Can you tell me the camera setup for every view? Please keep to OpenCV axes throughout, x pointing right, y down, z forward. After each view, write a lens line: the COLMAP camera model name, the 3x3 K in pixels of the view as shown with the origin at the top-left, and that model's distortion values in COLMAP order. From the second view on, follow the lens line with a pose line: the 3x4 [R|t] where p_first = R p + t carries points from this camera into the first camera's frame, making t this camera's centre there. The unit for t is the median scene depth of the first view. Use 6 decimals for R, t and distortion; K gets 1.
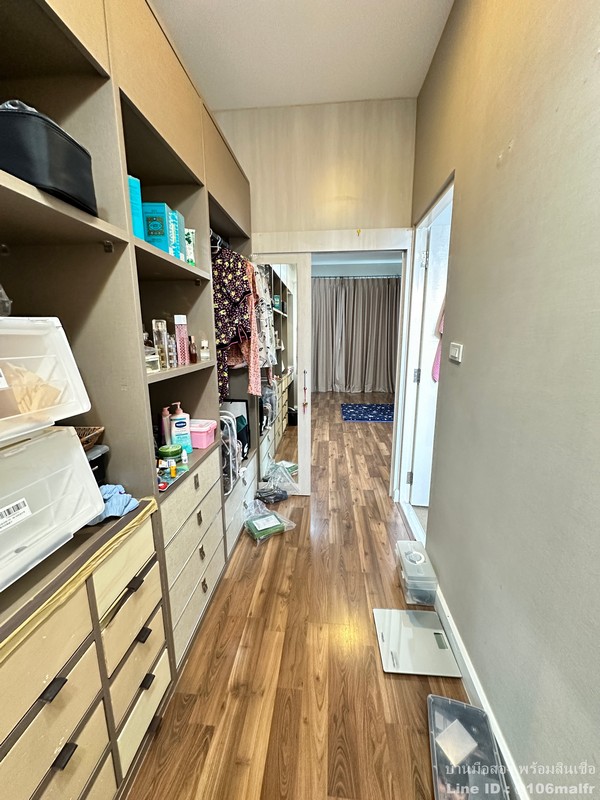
lens RADIAL K [[323.7, 0, 300.6], [0, 323.7, 401.2], [0, 0, 1]] dist [-0.006617, 0.001649]
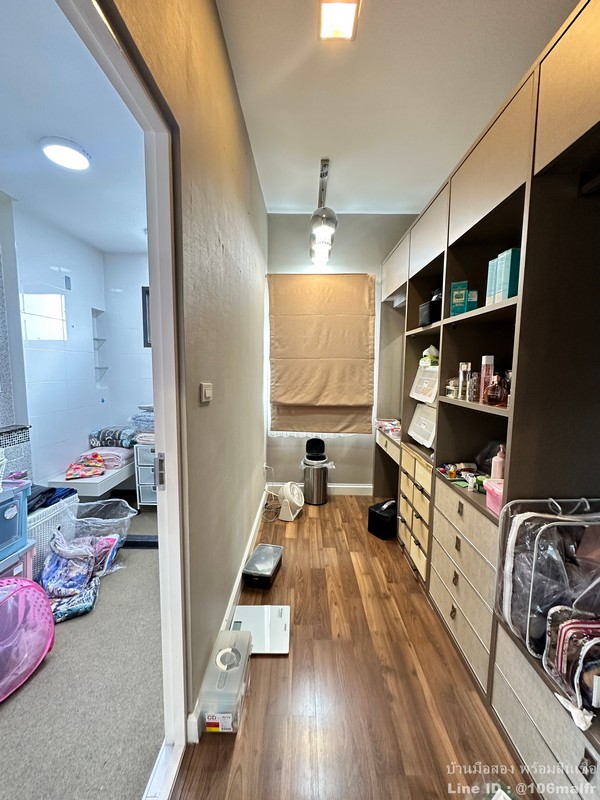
lens RADIAL K [[323.7, 0, 298.8], [0, 323.7, 399.4], [0, 0, 1]] dist [-0.006617, 0.001649]
pose [[-0.997255, 0.011472, -0.073152, 0.283011], [-0.011551, 0.951728, 0.306726, -0.420160], [0.073140, 0.306729, -0.948983, 1.870105]]
